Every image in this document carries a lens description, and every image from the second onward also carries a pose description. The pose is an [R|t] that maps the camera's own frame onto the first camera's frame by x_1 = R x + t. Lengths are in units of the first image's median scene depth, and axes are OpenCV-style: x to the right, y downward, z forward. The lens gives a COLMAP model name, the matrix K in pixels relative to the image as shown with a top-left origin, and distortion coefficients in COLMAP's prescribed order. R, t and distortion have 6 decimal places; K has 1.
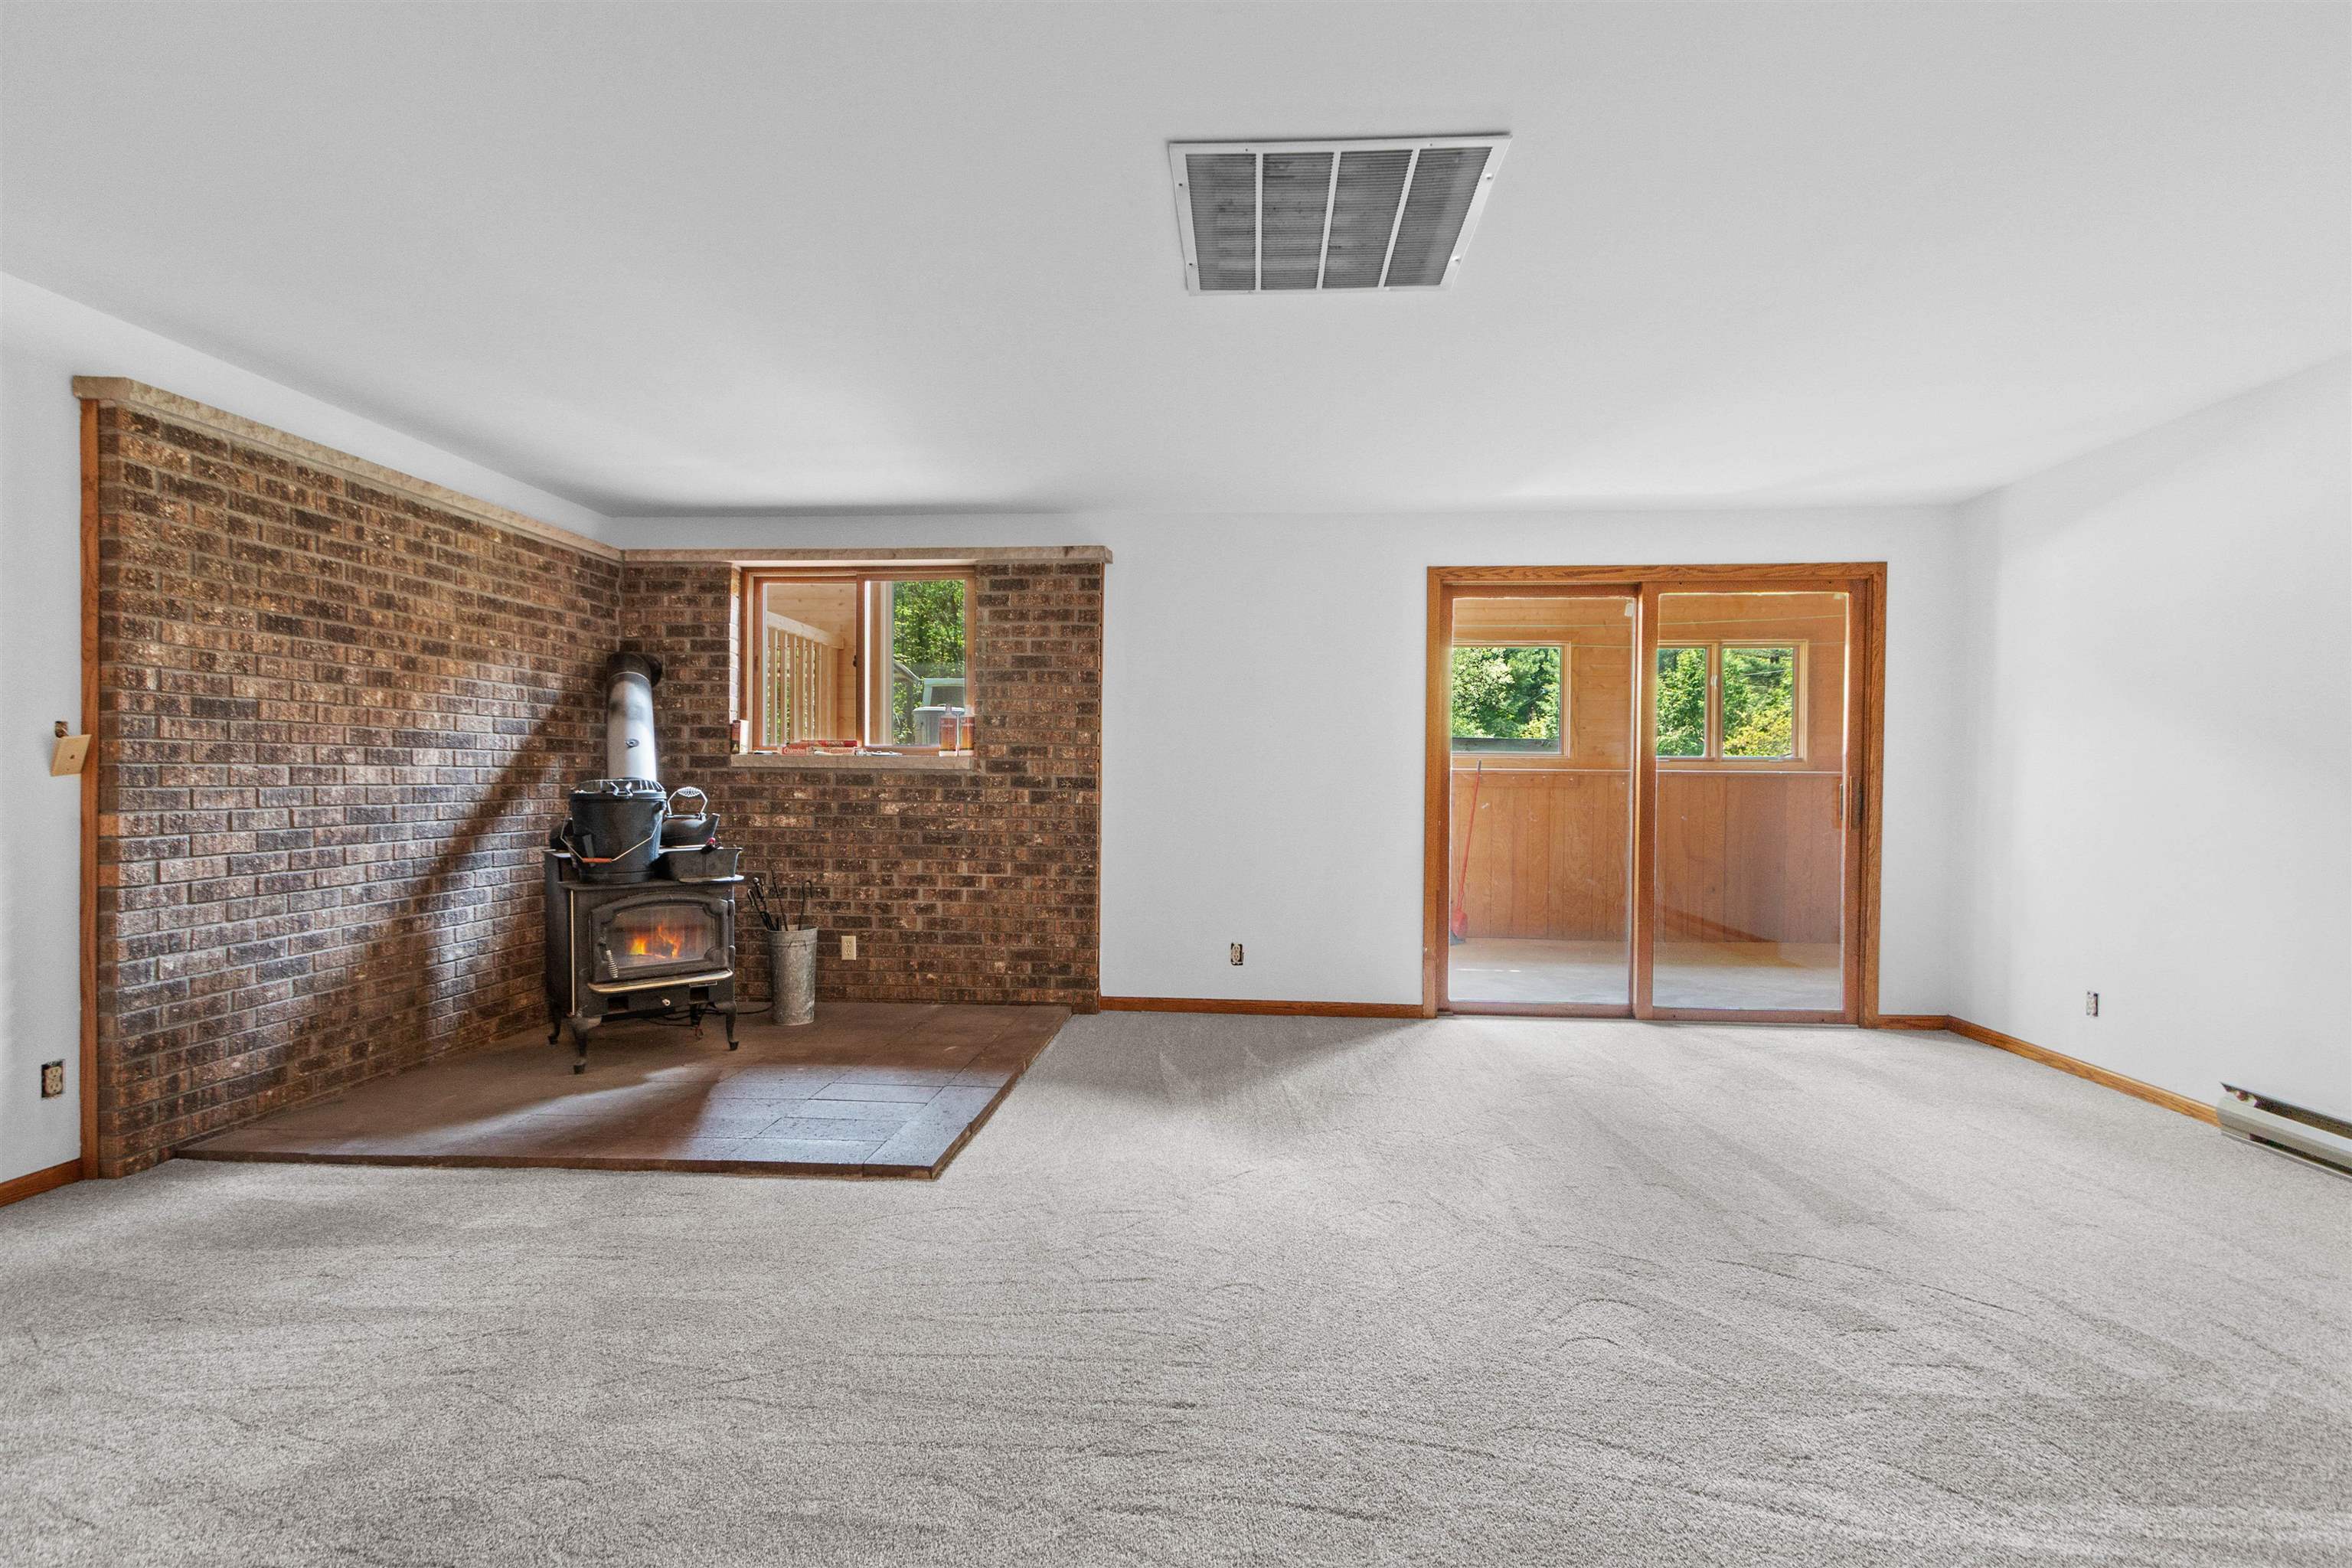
lens RADIAL K [[1094.0, 0, 1173.8], [0, 1094.0, 792.6], [0, 0, 1]] dist [0.007450, -0.003175]
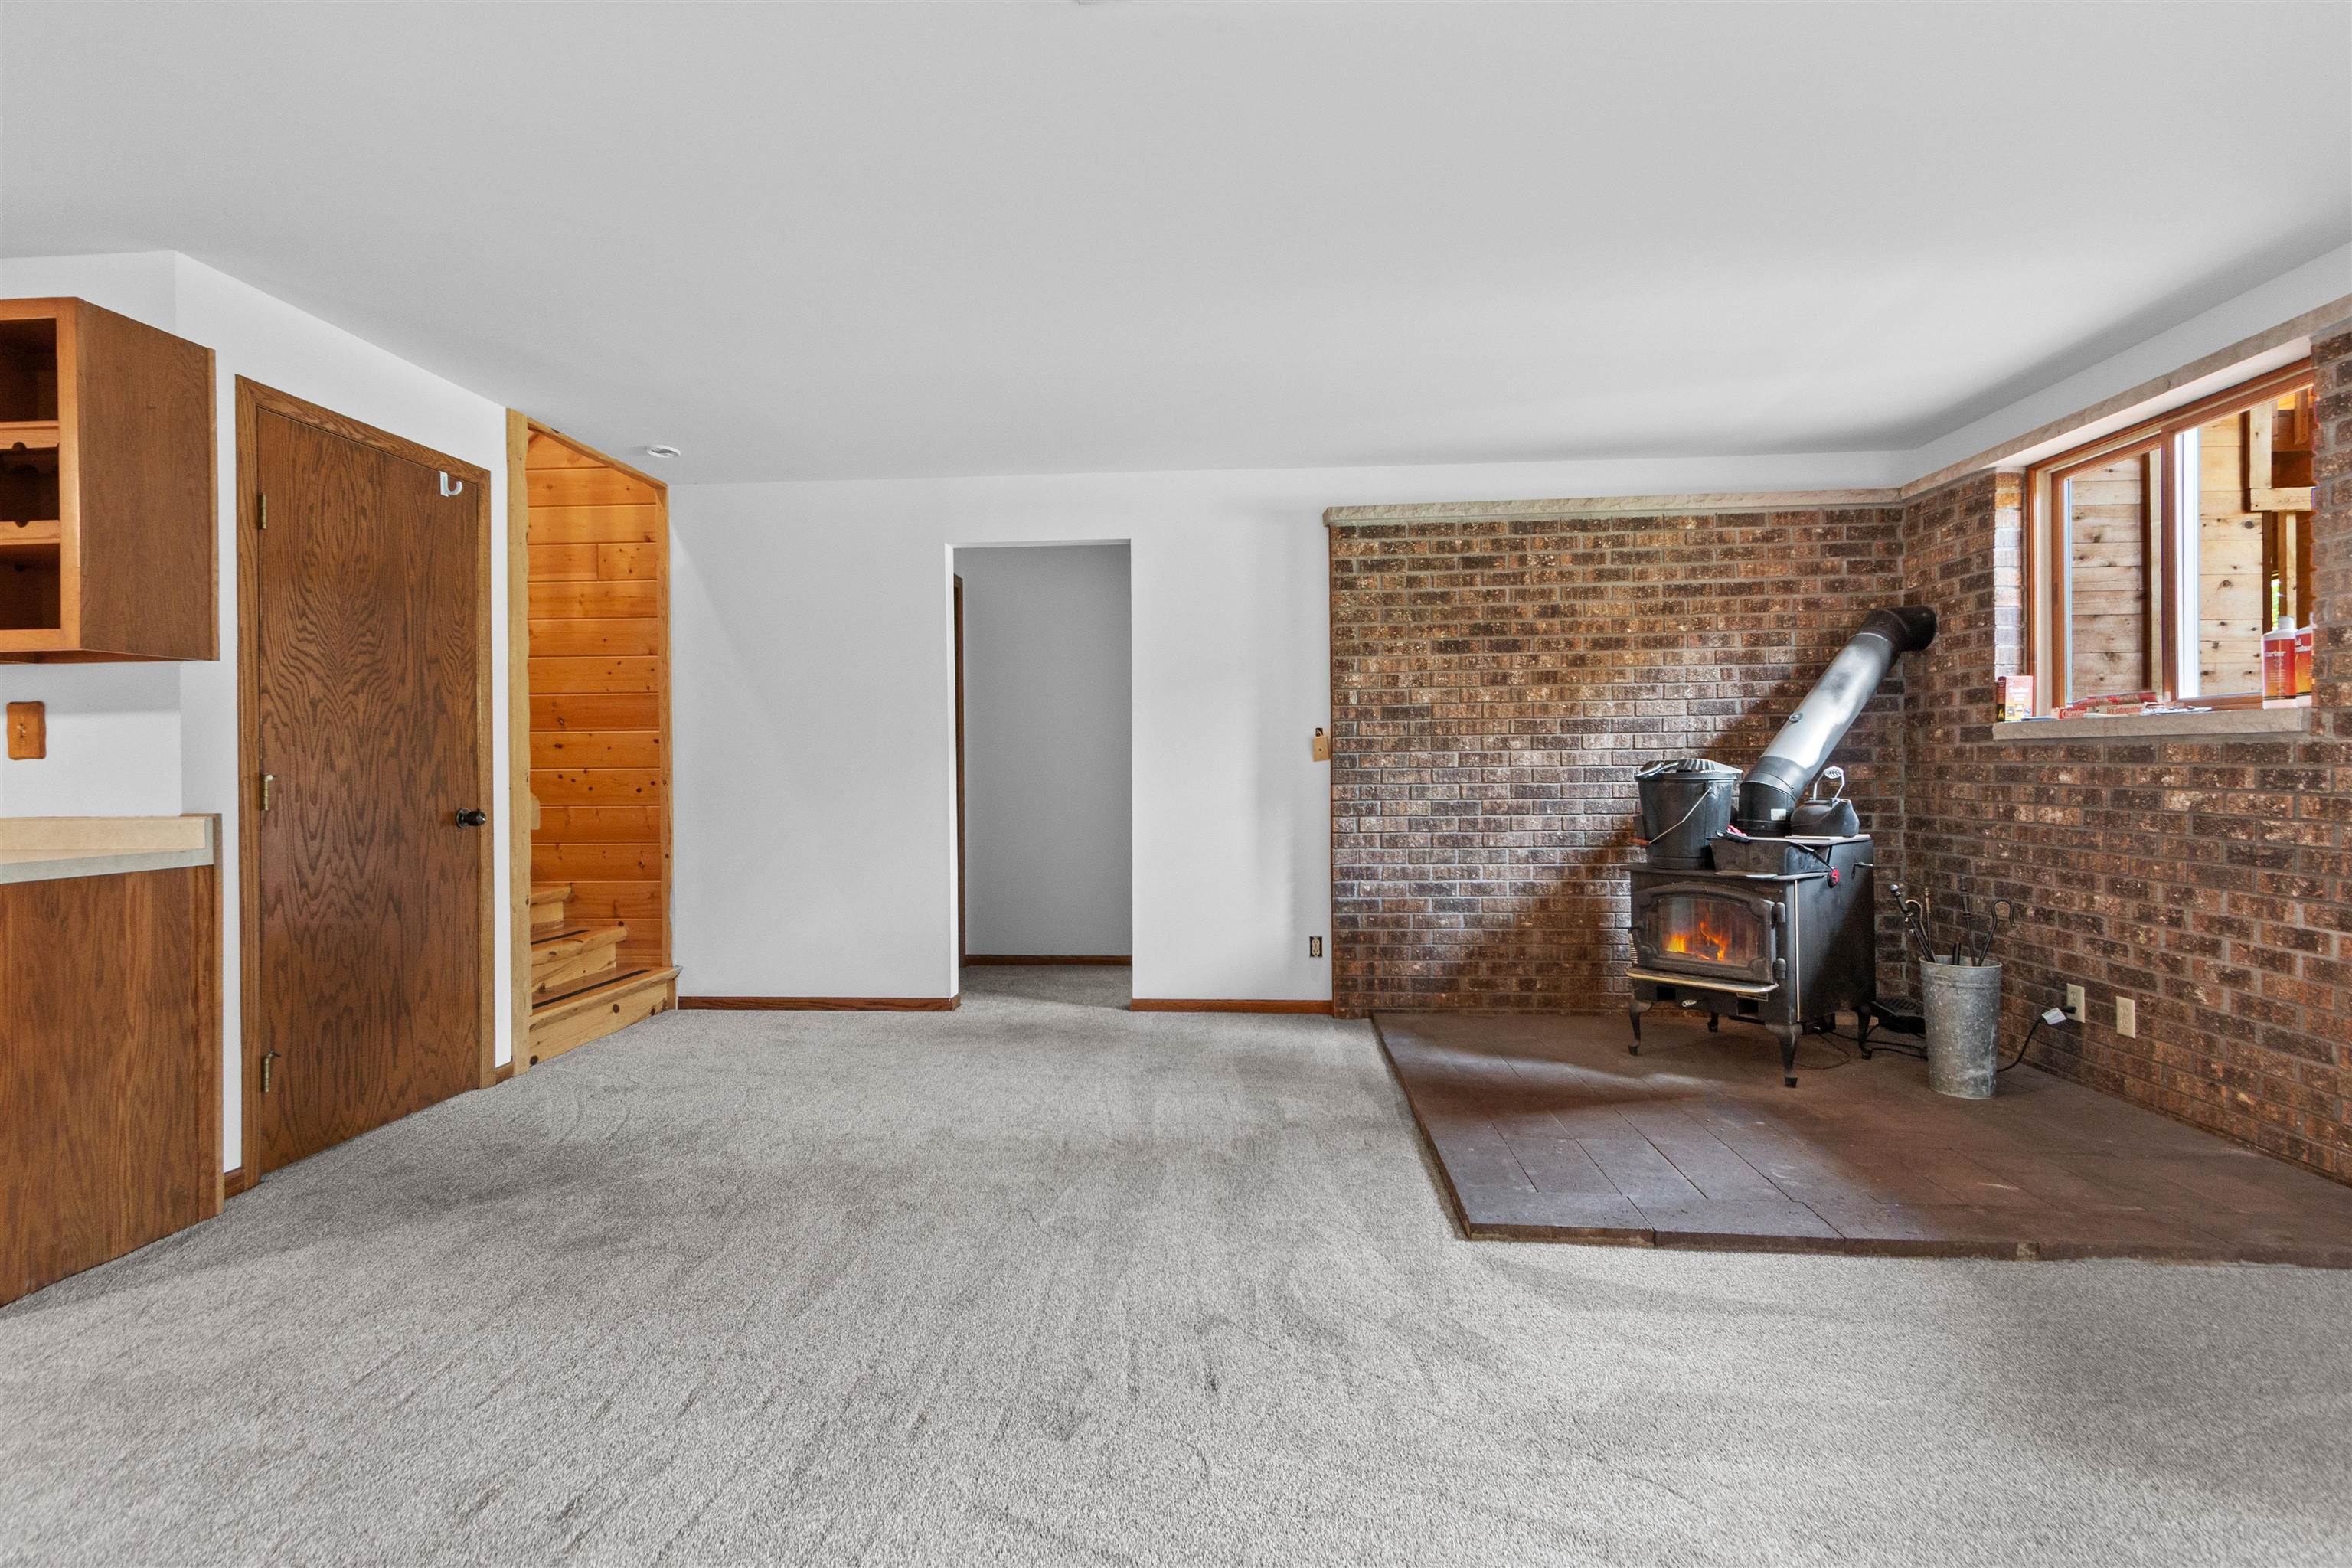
lens RADIAL K [[1094.0, 0, 1174.0], [0, 1094.0, 769.0], [0, 0, 1]] dist [0.007450, -0.003175]
pose [[0.004159, -0.003987, -0.999983, 0.431276], [-0.004343, 0.999983, -0.004005, 0.002312], [0.999982, 0.004360, 0.004141, 0.550711]]
